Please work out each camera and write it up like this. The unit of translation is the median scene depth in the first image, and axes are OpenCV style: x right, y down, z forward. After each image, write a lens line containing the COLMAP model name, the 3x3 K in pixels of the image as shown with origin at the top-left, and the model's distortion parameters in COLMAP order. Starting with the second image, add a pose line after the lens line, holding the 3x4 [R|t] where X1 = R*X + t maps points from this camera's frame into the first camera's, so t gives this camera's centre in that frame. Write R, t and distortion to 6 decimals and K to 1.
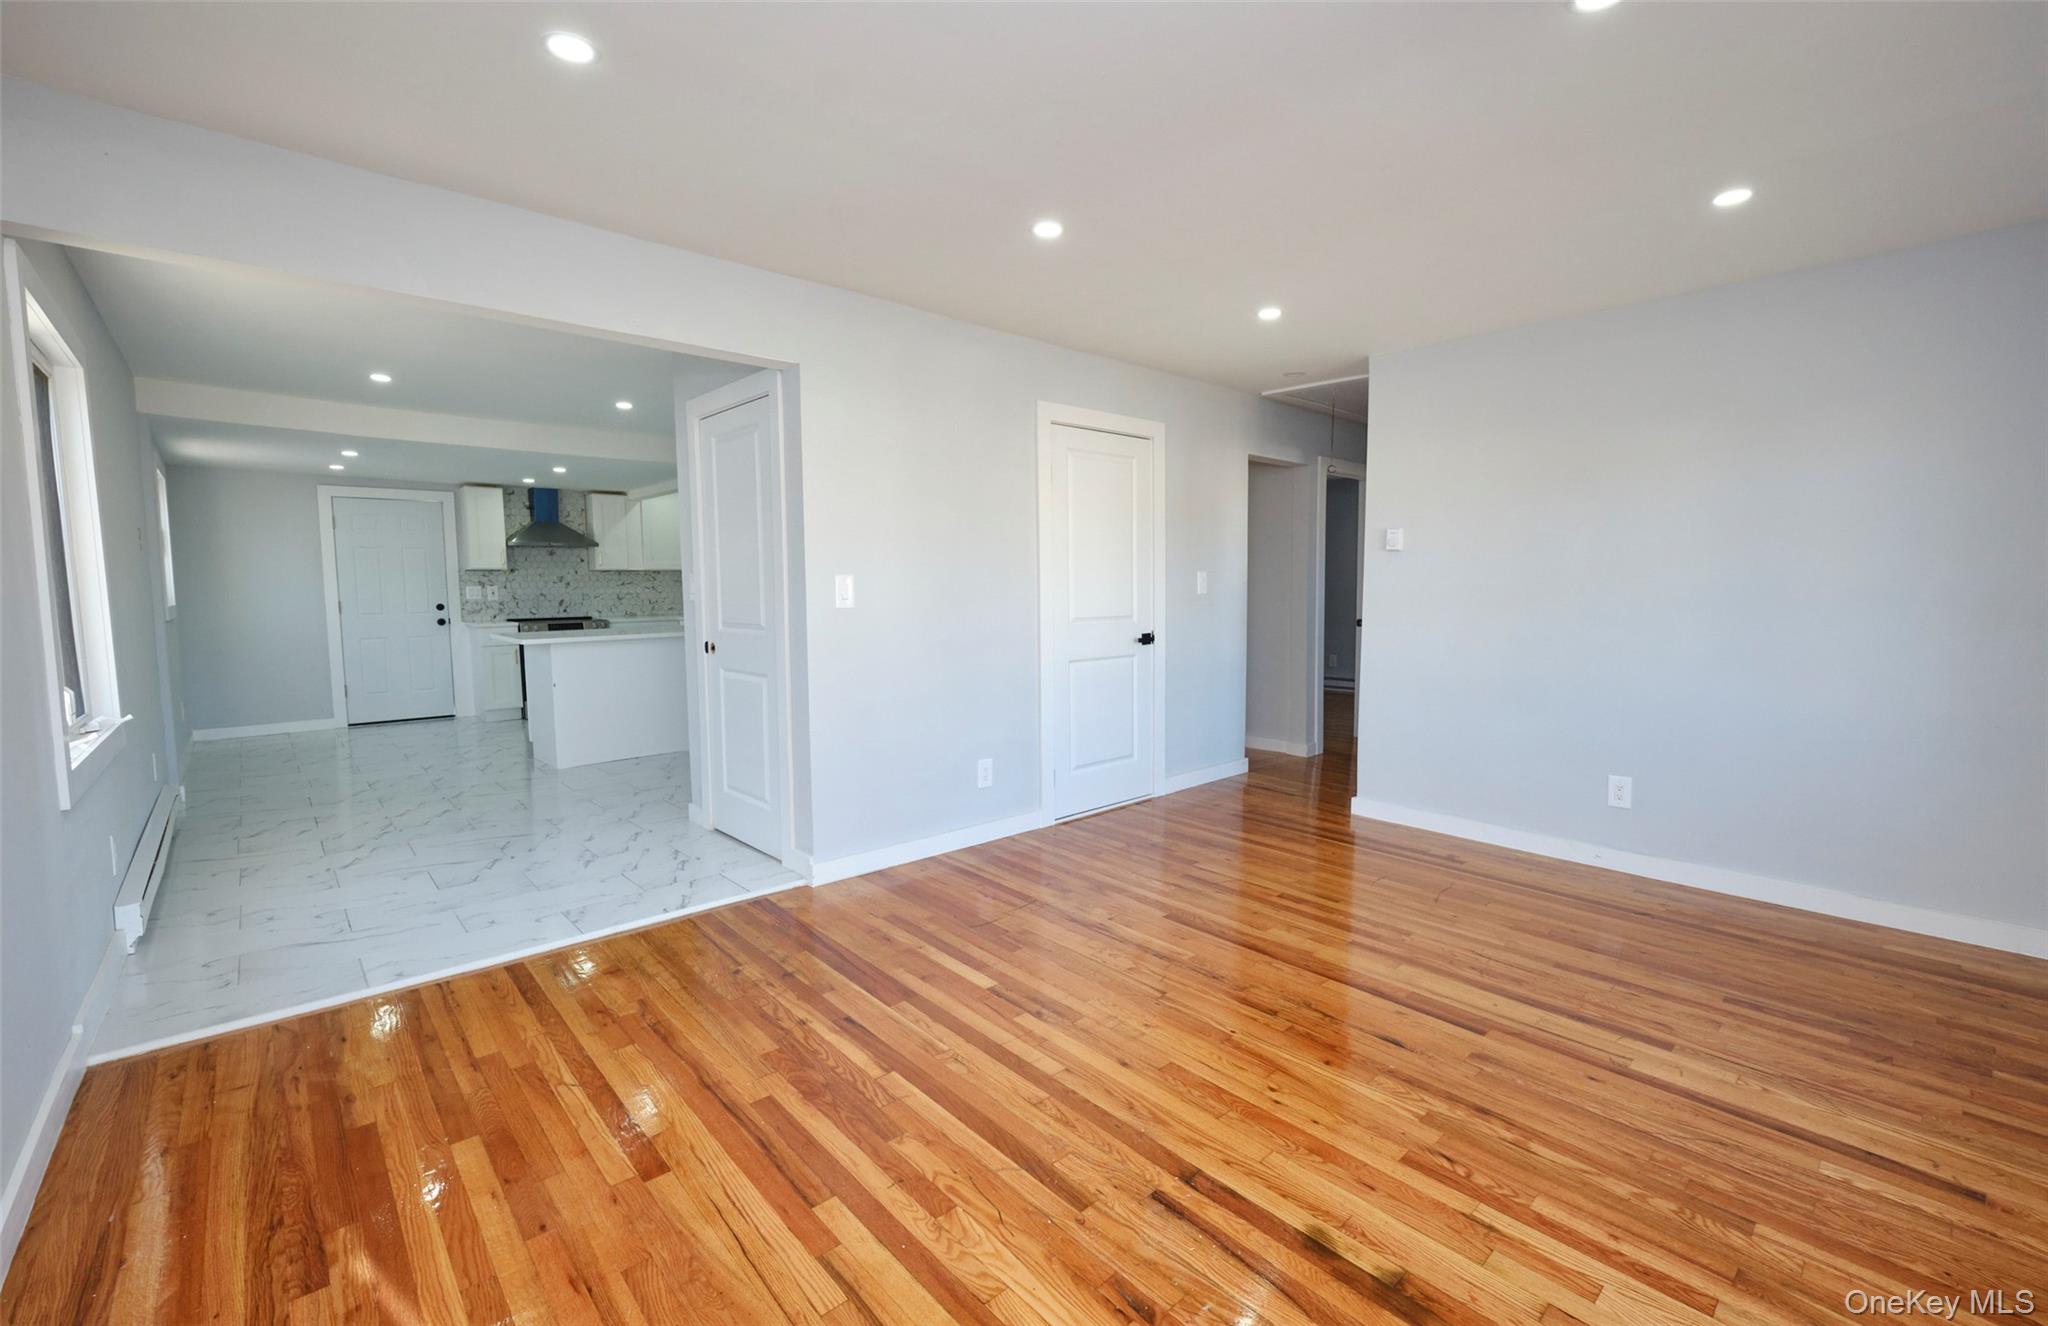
lens RADIAL K [[871.9, 0, 1021.8], [0, 871.9, 656.2], [0, 0, 1]] dist [-0.000671, -0.000941]
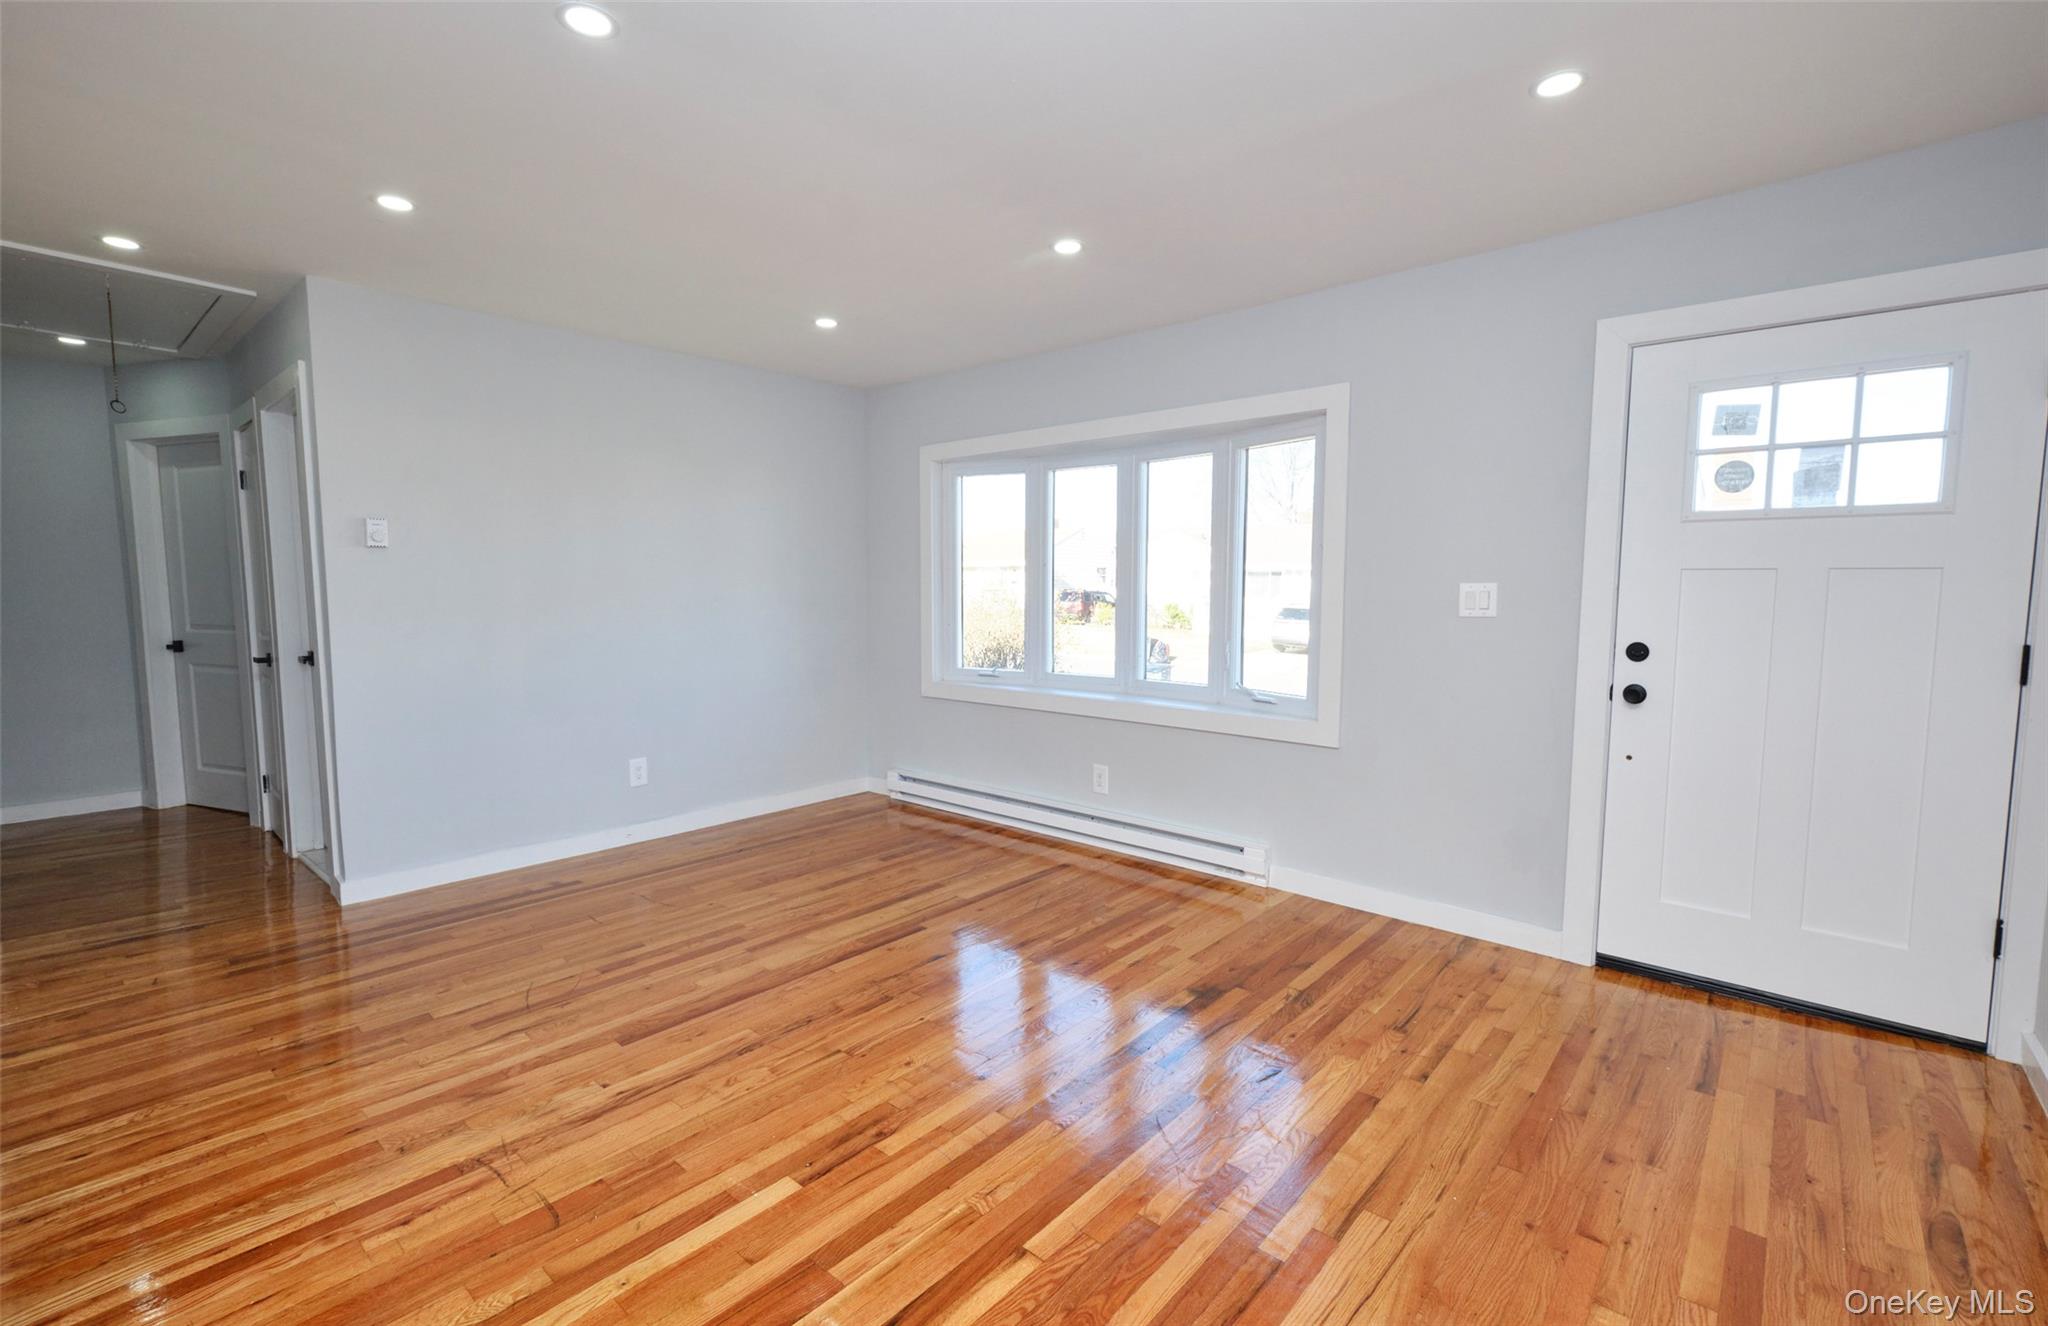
lens RADIAL K [[871.9, 0, 1047.8], [0, 871.9, 658.8], [0, 0, 1]] dist [-0.000671, -0.000941]
pose [[-0.129236, -0.083270, 0.988111, -0.531824], [0.084429, 0.991925, 0.094634, -0.058087], [-0.988013, 0.095655, -0.121162, 0.642527]]
